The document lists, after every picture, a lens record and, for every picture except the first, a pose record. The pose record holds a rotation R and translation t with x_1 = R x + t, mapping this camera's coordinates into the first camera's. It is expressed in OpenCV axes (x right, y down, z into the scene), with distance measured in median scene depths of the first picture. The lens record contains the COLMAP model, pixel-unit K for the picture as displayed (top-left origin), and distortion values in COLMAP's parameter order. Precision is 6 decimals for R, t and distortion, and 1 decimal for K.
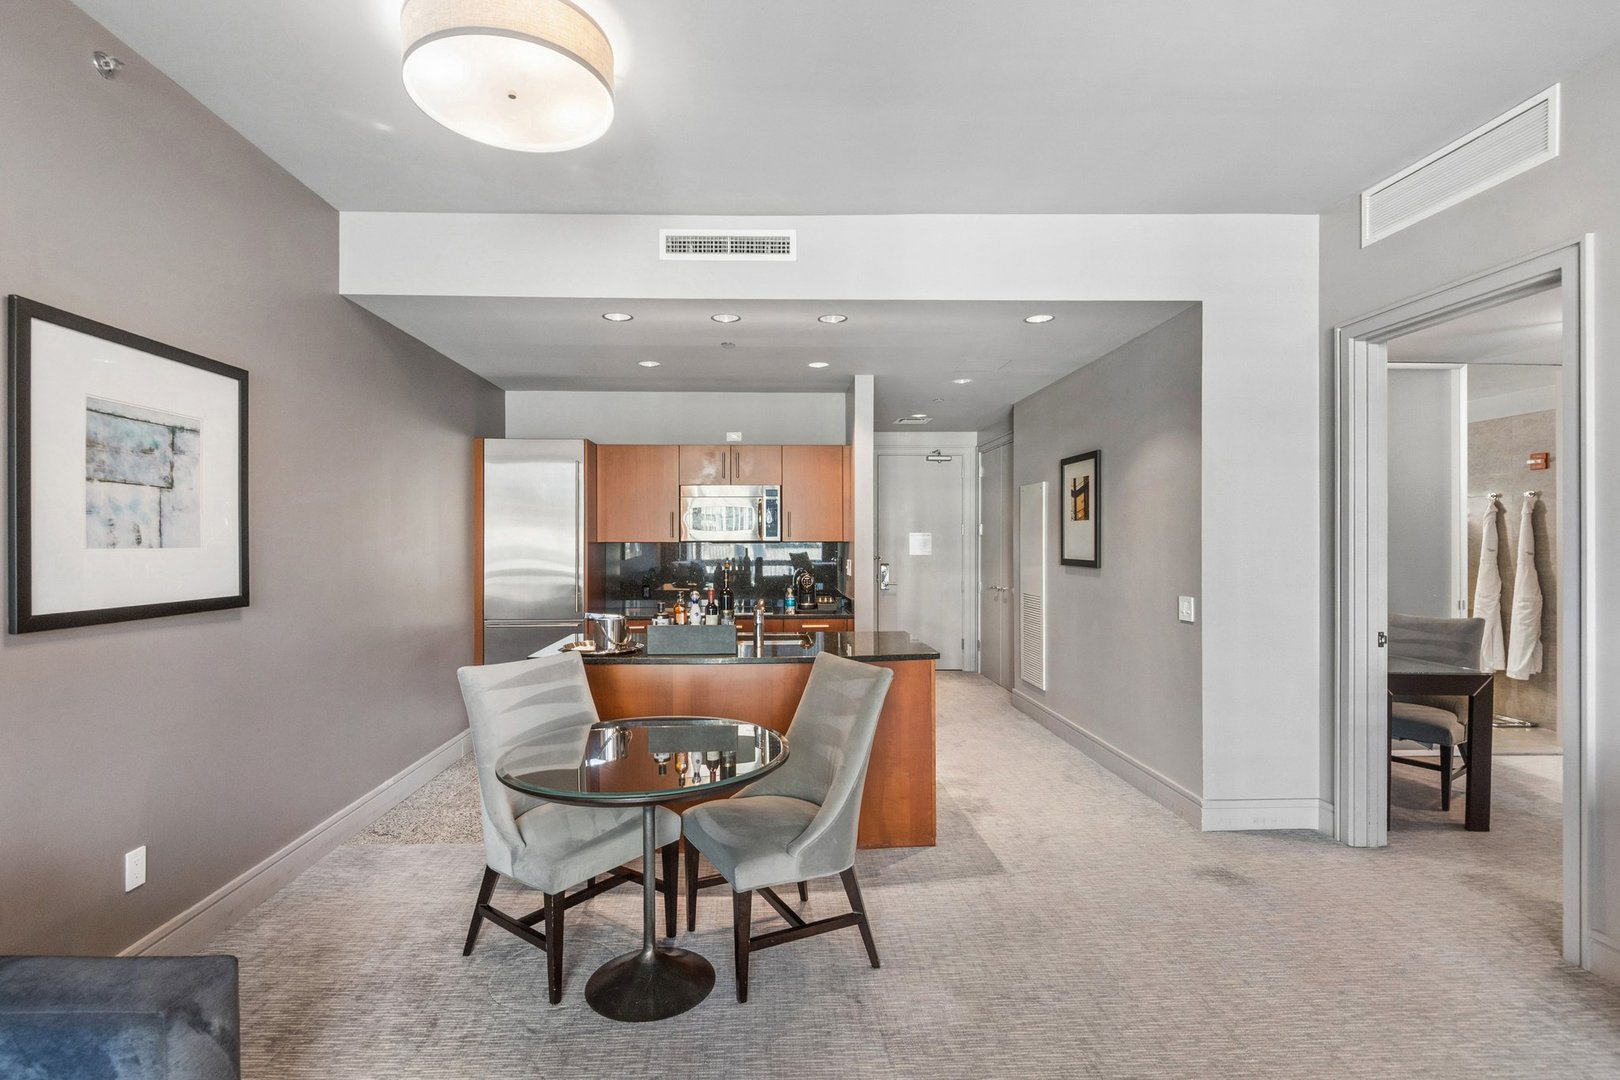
lens RADIAL K [[743.5, 0, 802.3], [0, 743.5, 536.2], [0, 0, 1]] dist [0.038835, -0.020210]
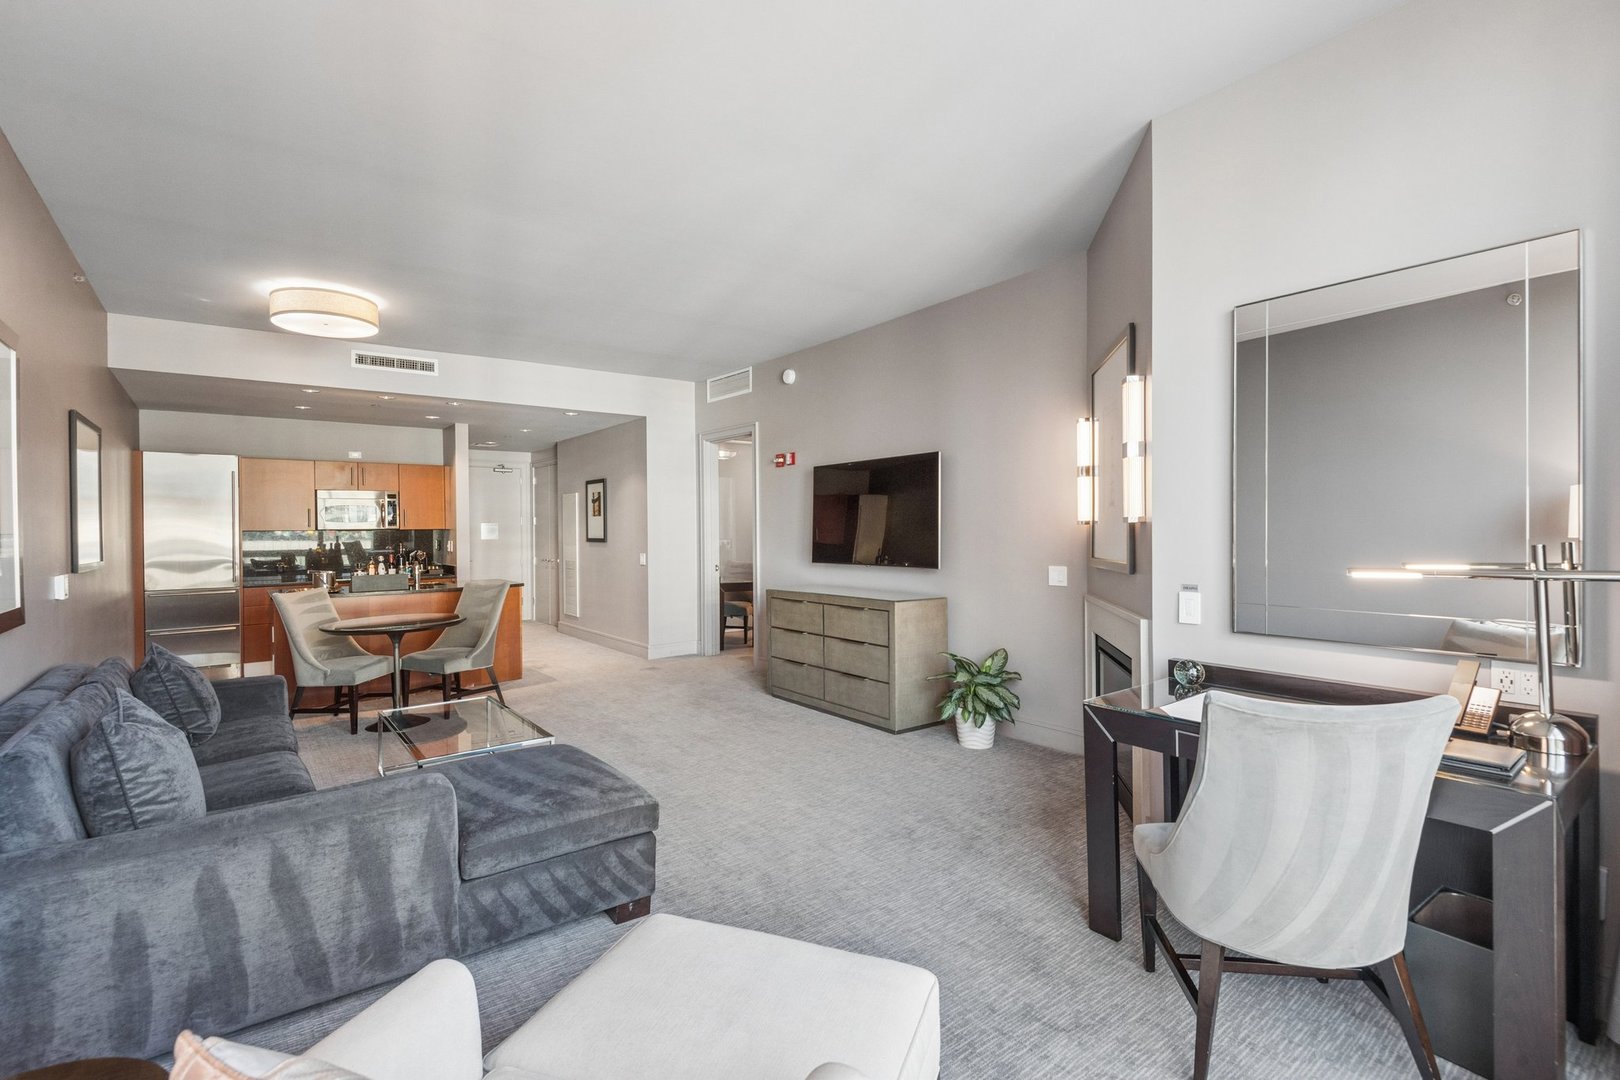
lens RADIAL K [[743.5, 0, 802.3], [0, 743.5, 536.2], [0, 0, 1]] dist [0.038835, -0.020210]
pose [[0.826289, -0.012127, 0.563115, -0.225610], [0.004438, 0.999877, 0.015020, 0.002020], [-0.563228, -0.009912, 0.826242, -0.748138]]
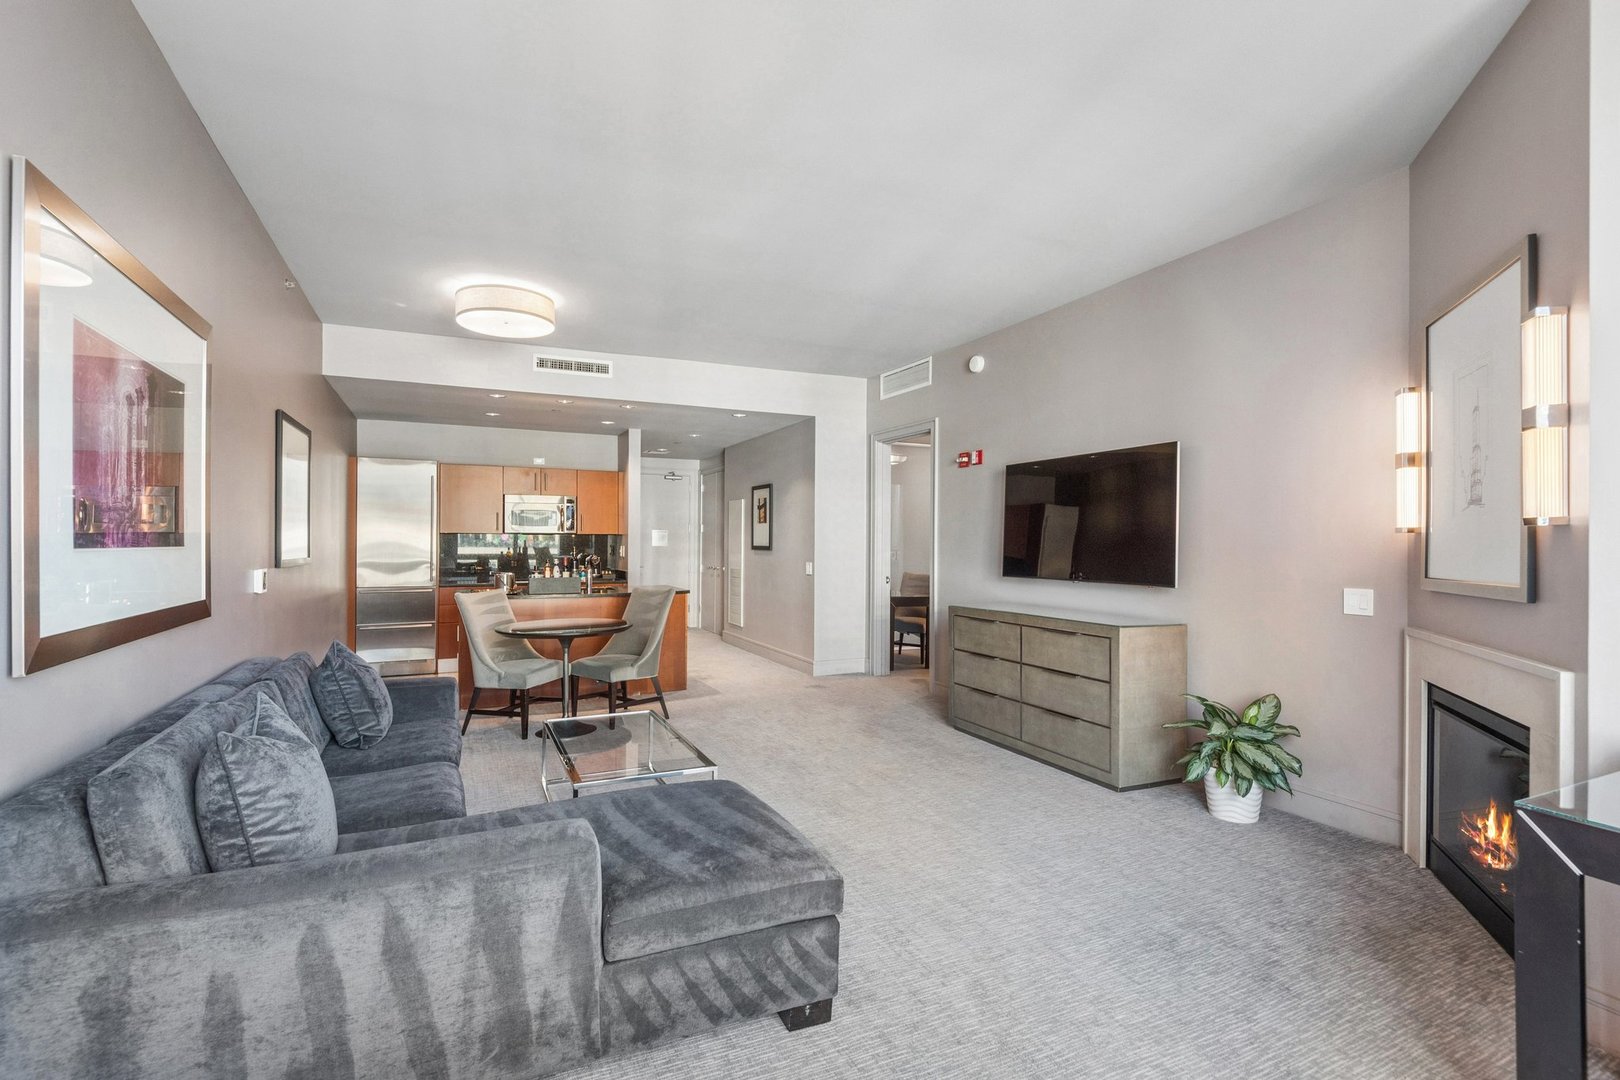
lens RADIAL K [[745.1, 0, 788.0], [0, 745.1, 540.0], [0, 0, 1]] dist [0.050551, -0.020775]
pose [[0.932865, 0.007106, 0.360157, -0.190172], [-0.008648, 0.999959, 0.002671, 0.012632], [-0.360123, -0.005606, 0.932888, -0.621158]]
